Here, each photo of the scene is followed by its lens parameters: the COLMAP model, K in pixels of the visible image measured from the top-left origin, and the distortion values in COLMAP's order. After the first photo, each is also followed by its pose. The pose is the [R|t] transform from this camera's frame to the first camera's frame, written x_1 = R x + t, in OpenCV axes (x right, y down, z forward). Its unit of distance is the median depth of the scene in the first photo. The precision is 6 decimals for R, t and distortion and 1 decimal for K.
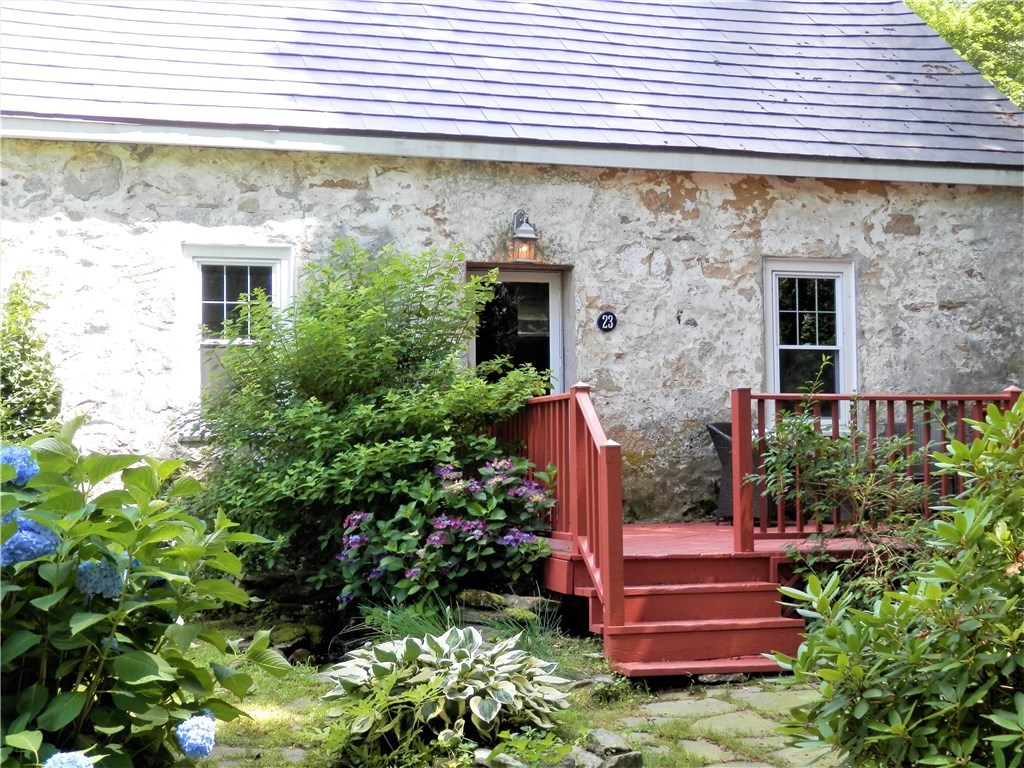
lens RADIAL K [[1551.2, 0, 511.7], [0, 1551.2, 384.0], [0, 0, 1]] dist [-0.001783, 0.000000]
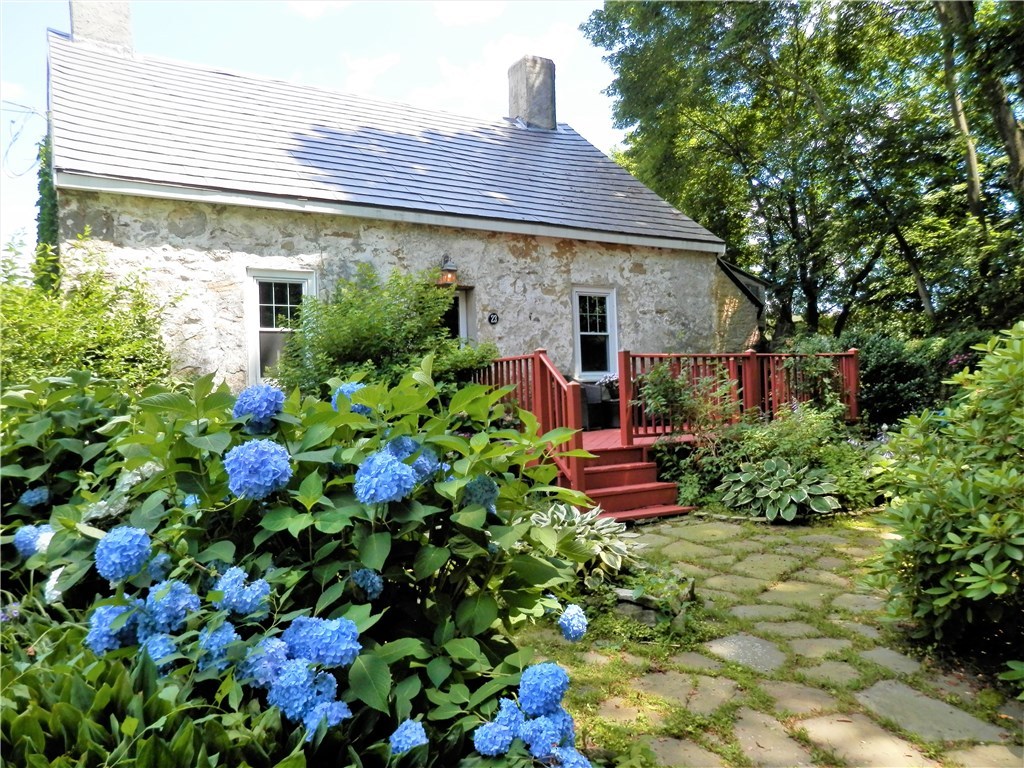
lens RADIAL K [[747.7, 0, 512.4], [0, 747.7, 384.2], [0, 0, 1]] dist [-0.002234, -0.002896]
pose [[0.965778, -0.020439, 0.258563, -0.139755], [0.013799, 0.999527, 0.027471, 0.011276], [-0.259003, -0.022963, 0.965604, 0.169664]]
